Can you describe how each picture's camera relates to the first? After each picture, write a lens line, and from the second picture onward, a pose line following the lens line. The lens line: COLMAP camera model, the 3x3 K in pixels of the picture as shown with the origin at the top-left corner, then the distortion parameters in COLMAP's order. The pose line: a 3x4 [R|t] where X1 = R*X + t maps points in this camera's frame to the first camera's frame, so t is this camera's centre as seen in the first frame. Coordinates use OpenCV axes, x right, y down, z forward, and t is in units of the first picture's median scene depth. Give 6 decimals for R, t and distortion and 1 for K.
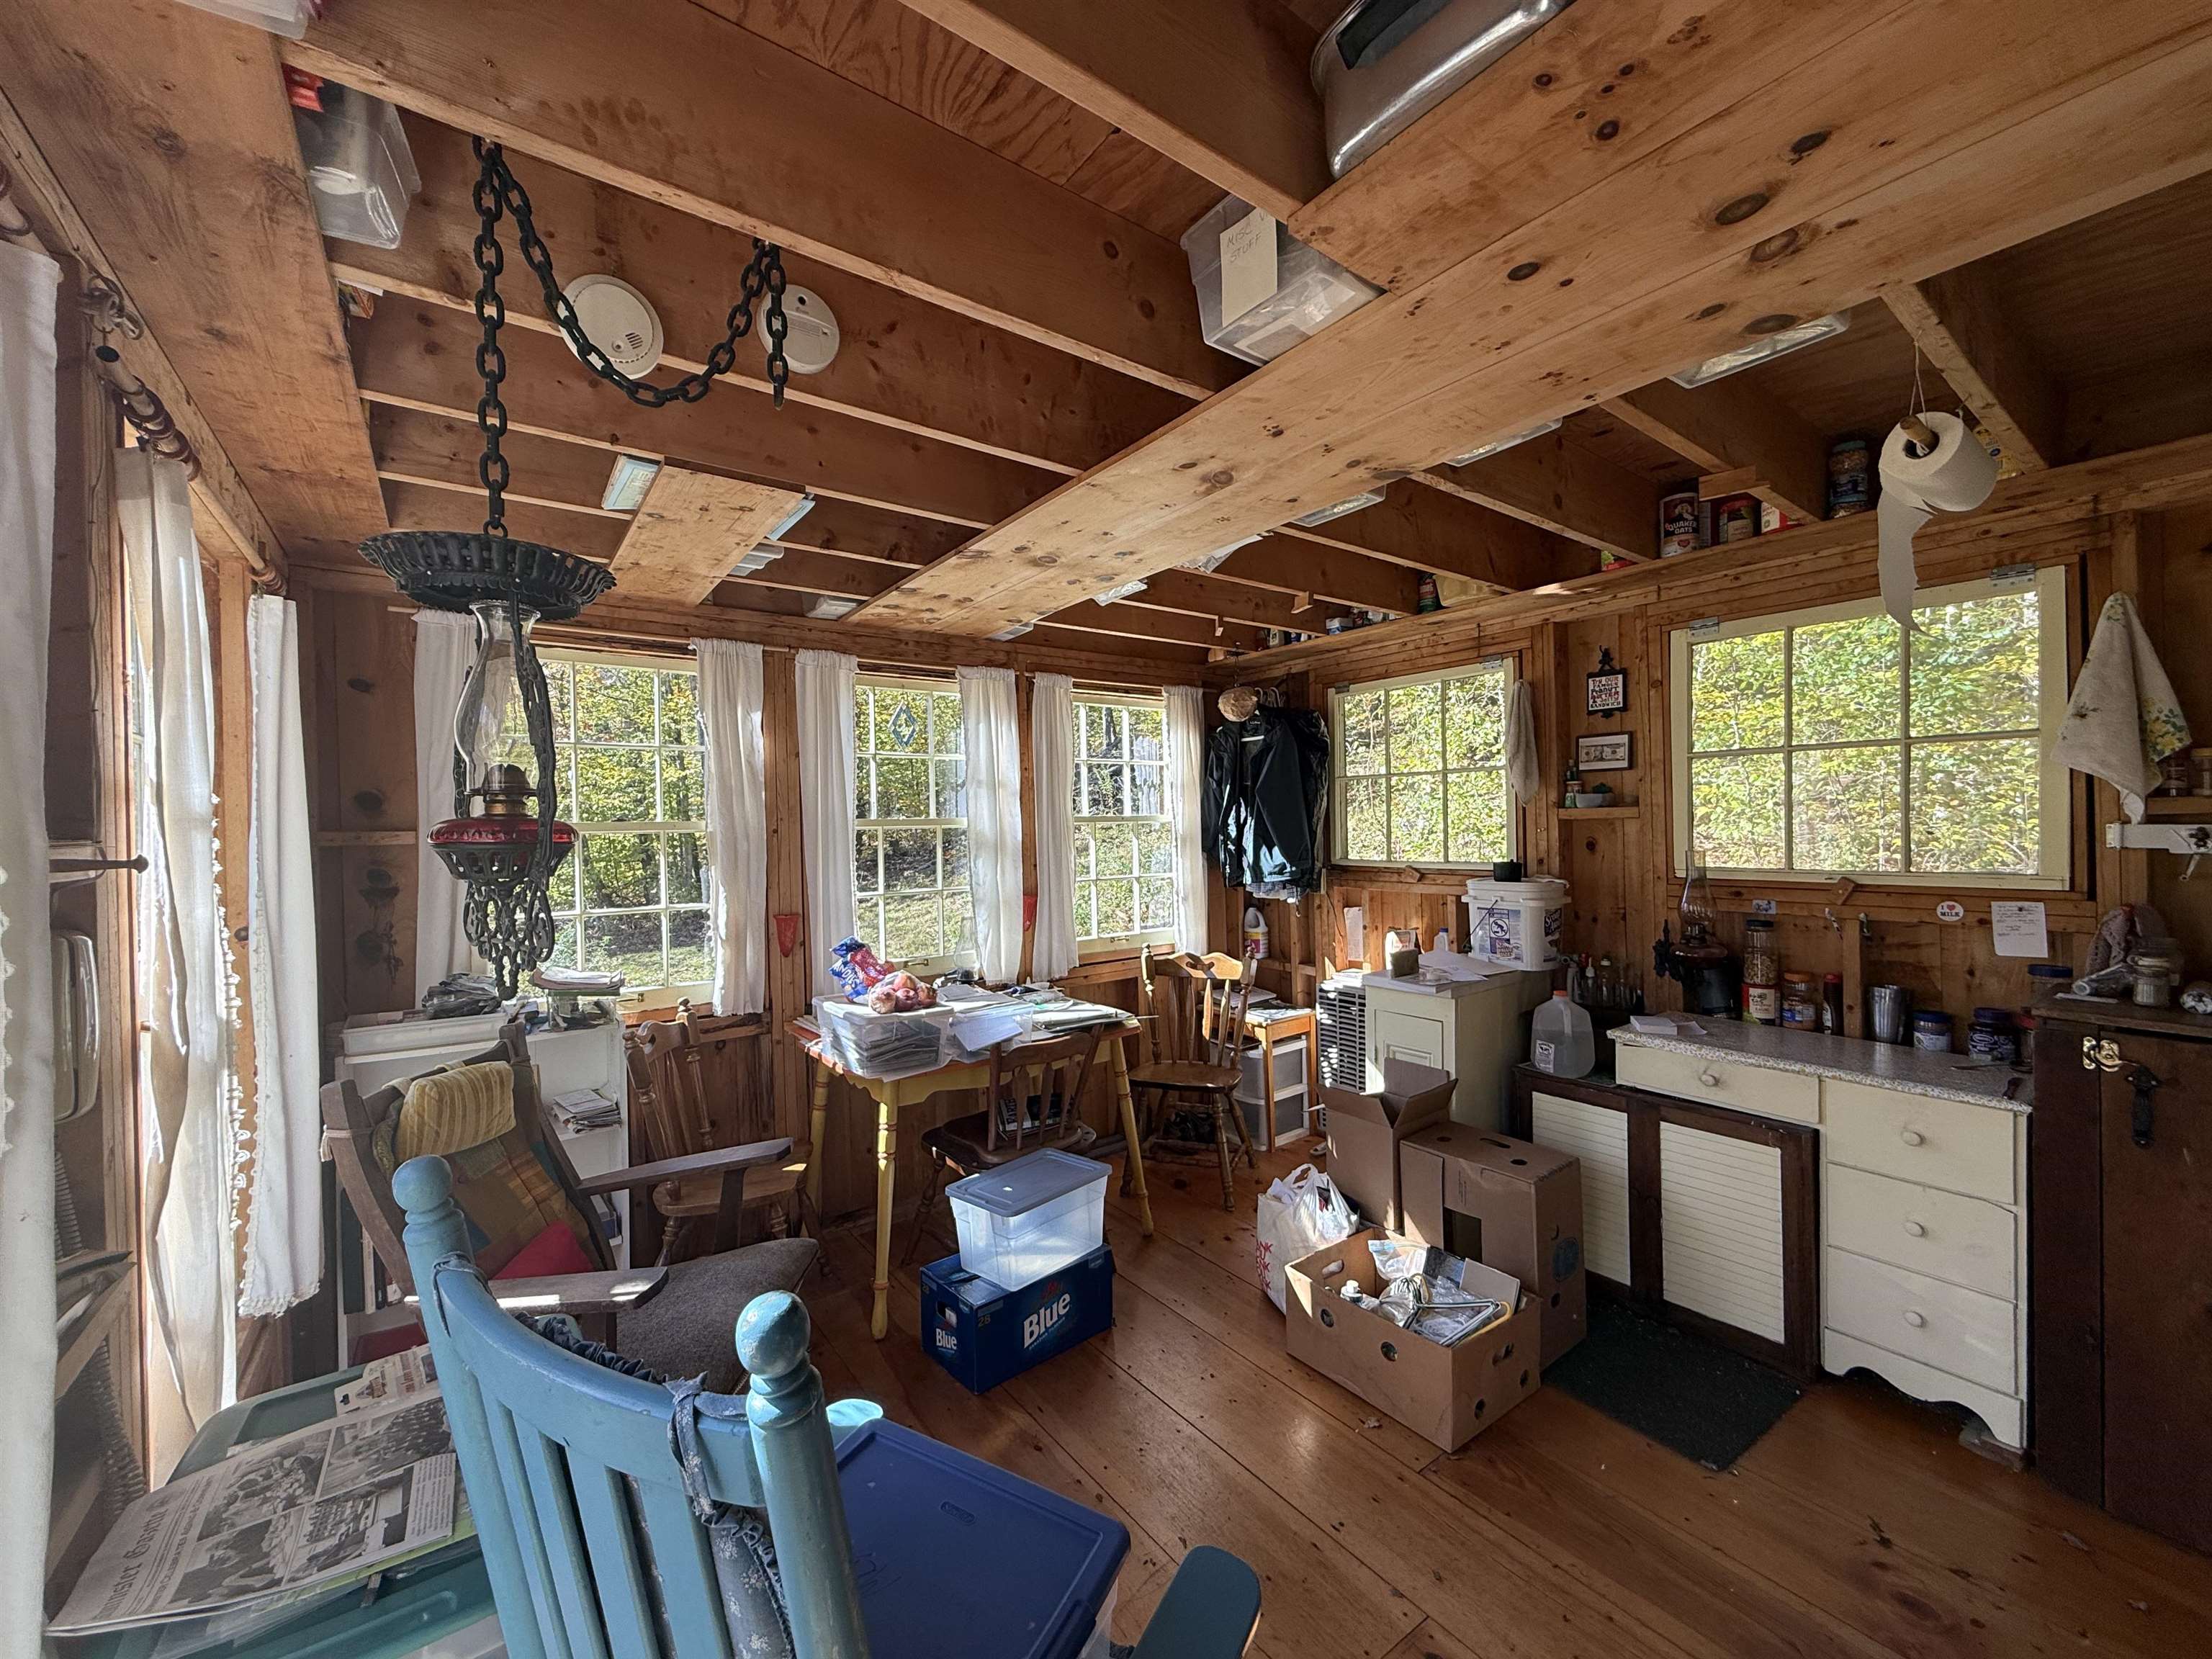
lens RADIAL K [[881.0, 0, 1102.1], [0, 881.0, 831.7], [0, 0, 1]] dist [0.001172, 0.000170]
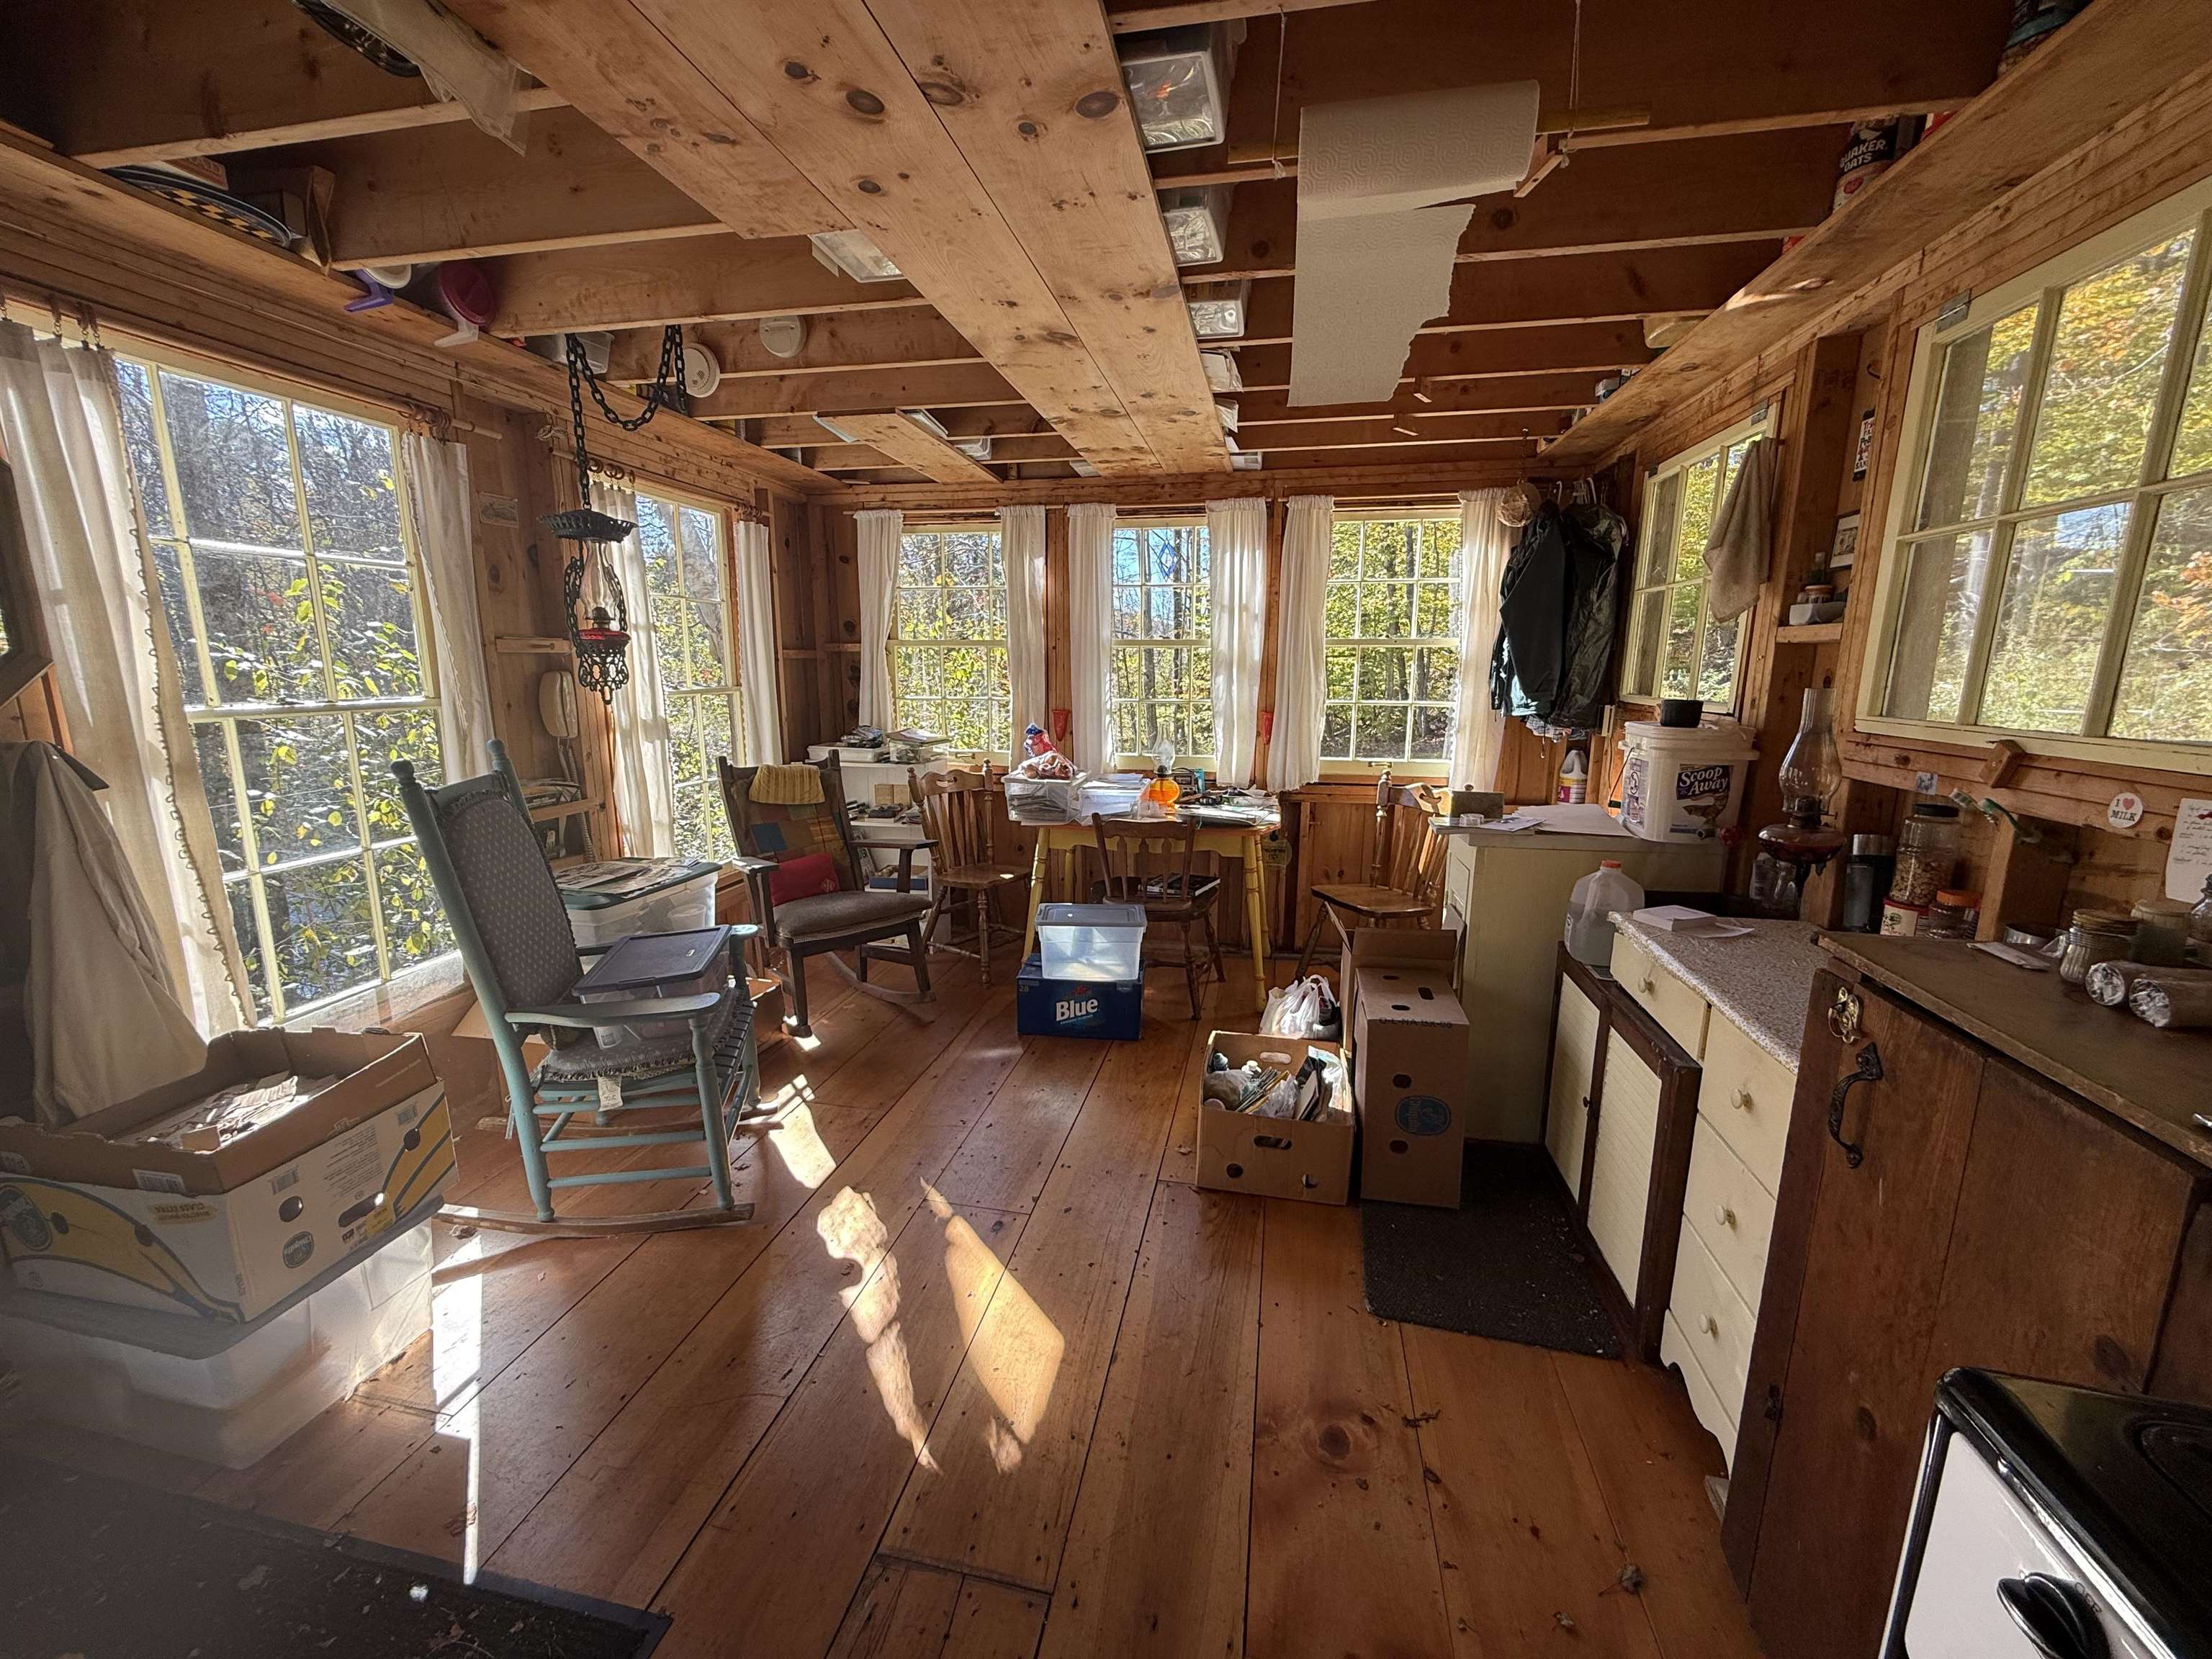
lens RADIAL K [[881.0, 0, 1100.8], [0, 881.0, 832.3], [0, 0, 1]] dist [0.001172, 0.000170]
pose [[0.669041, 0.162510, -0.725241, 0.841752], [-0.021361, 0.979604, 0.199801, 0.006364], [0.742919, -0.118183, 0.658866, 0.142602]]
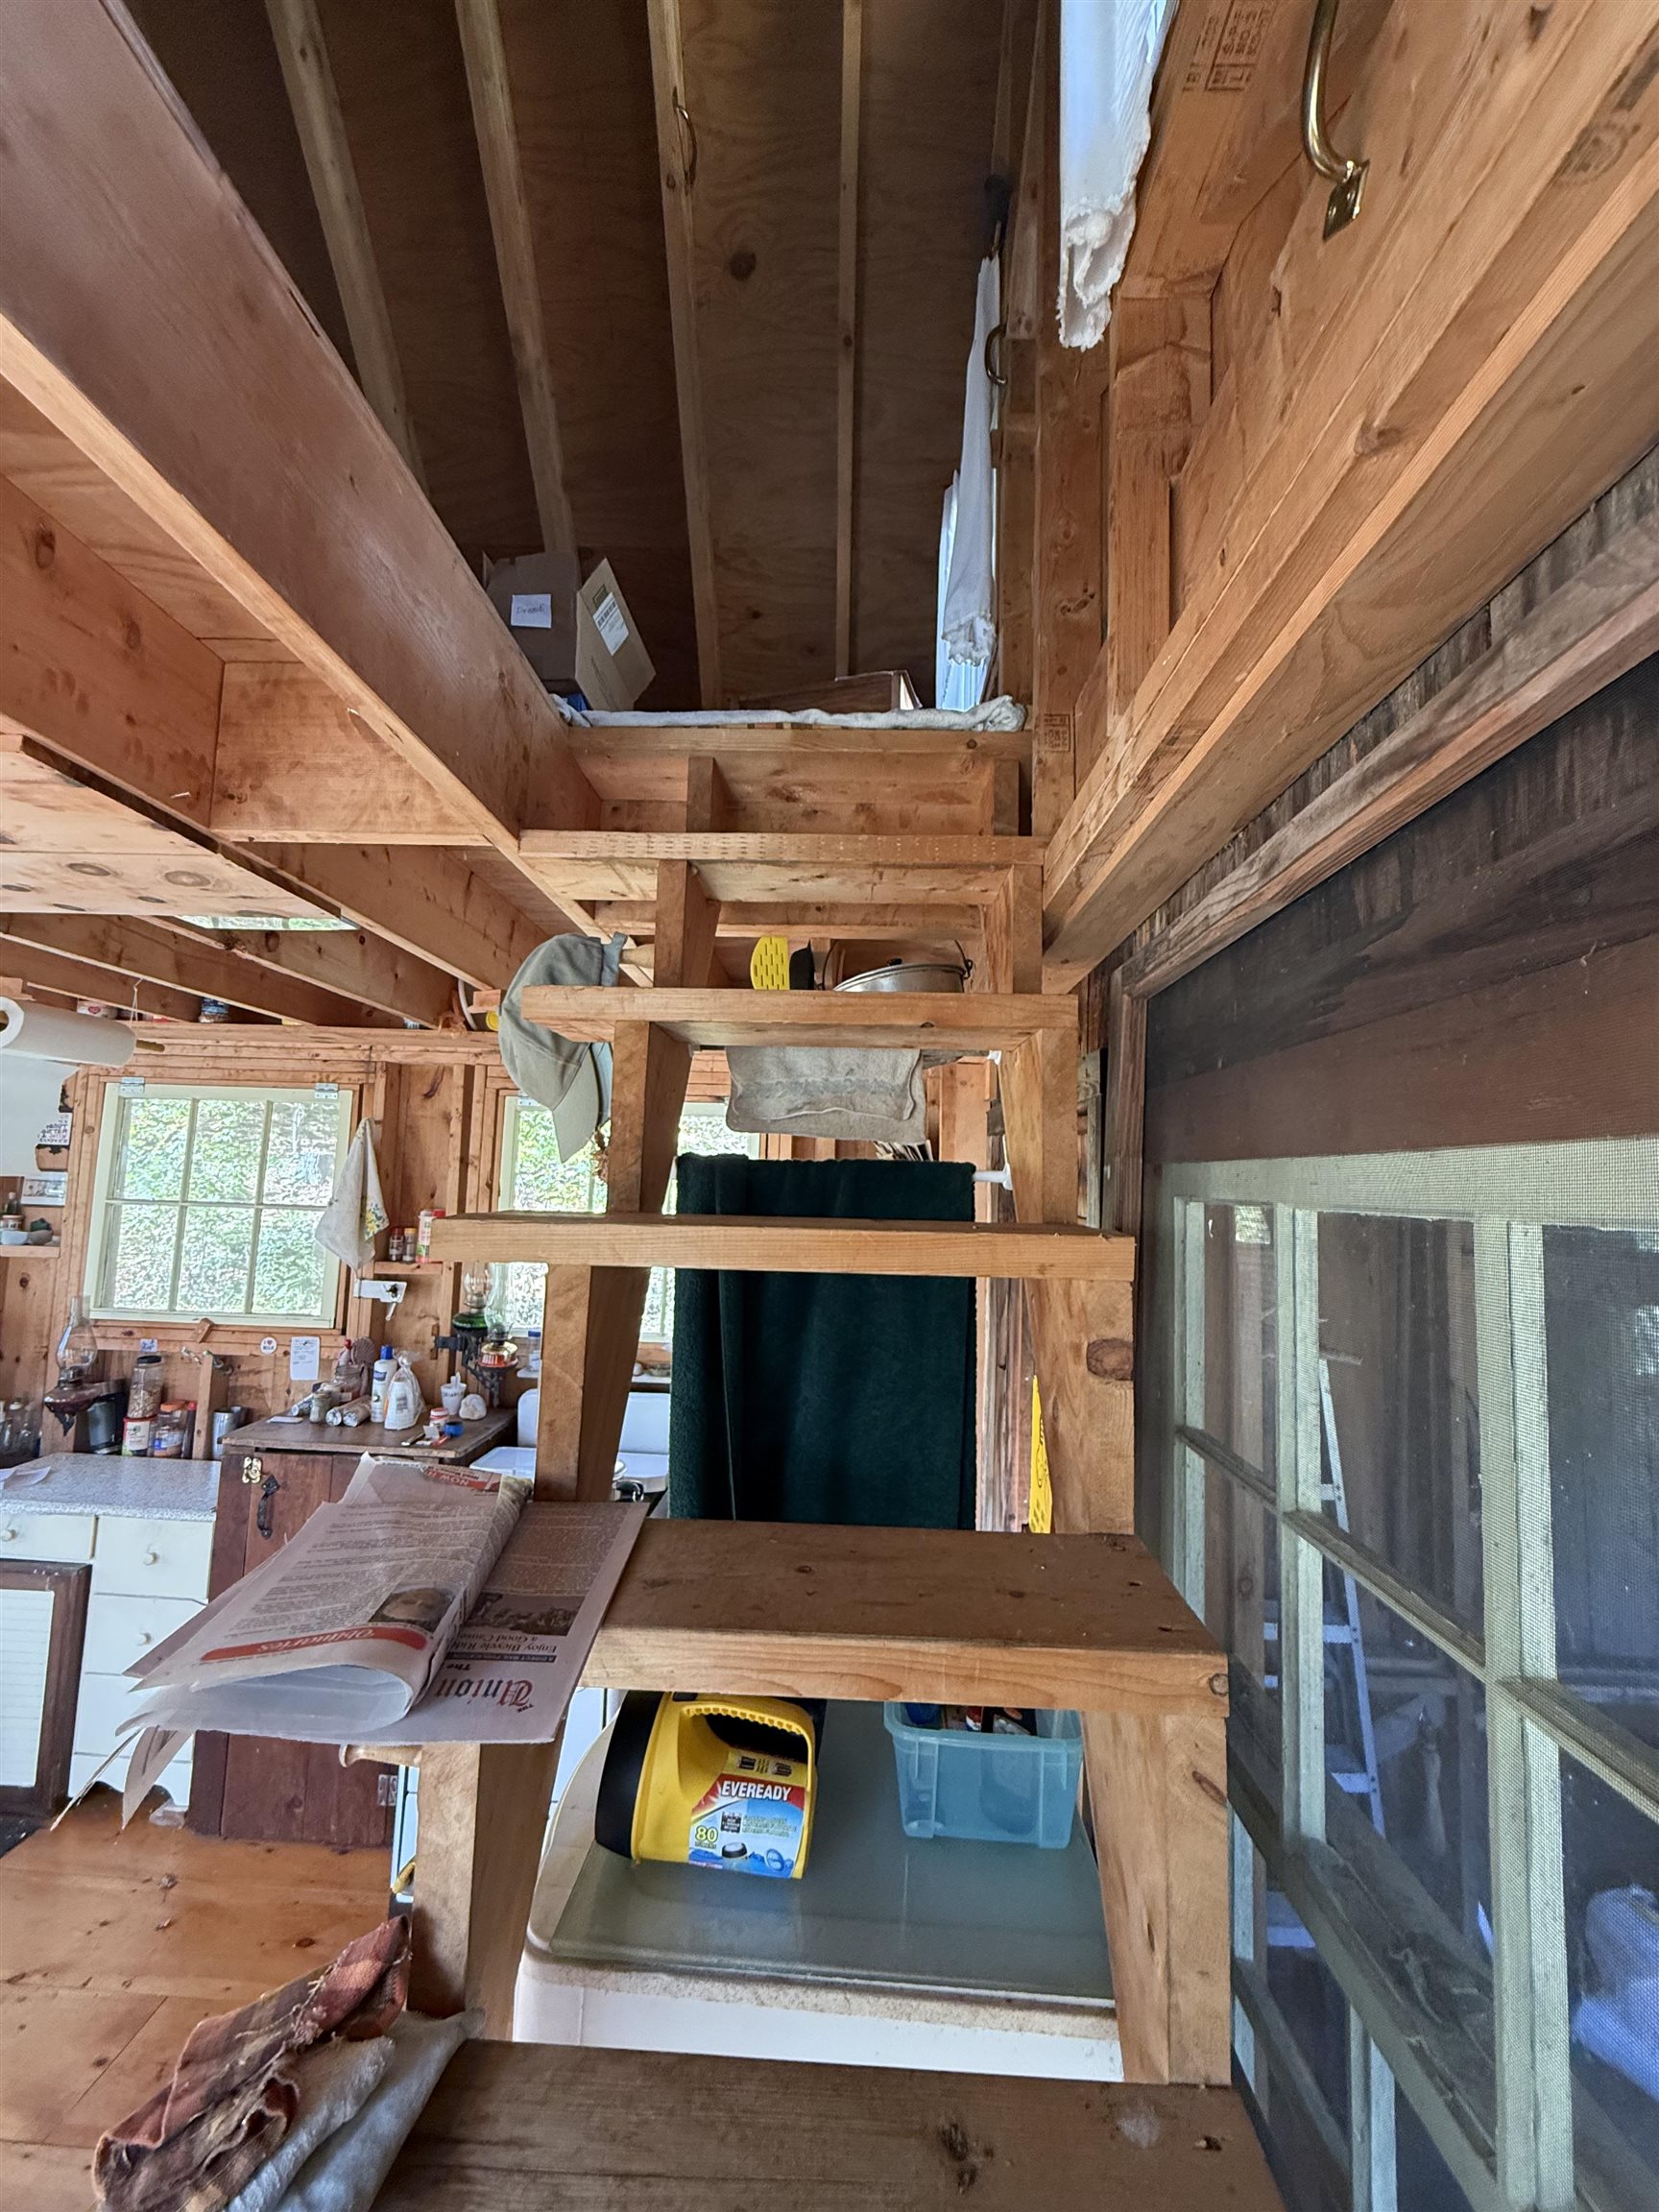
lens RADIAL K [[881.0, 0, 825.3], [0, 881.0, 1100.7], [0, 0, 1]] dist [0.001172, 0.000170]
pose [[0.619704, 0.110954, 0.776953, 0.393695], [-0.038235, 0.993049, -0.111318, -0.132735], [-0.783903, 0.039277, 0.619639, -0.376227]]
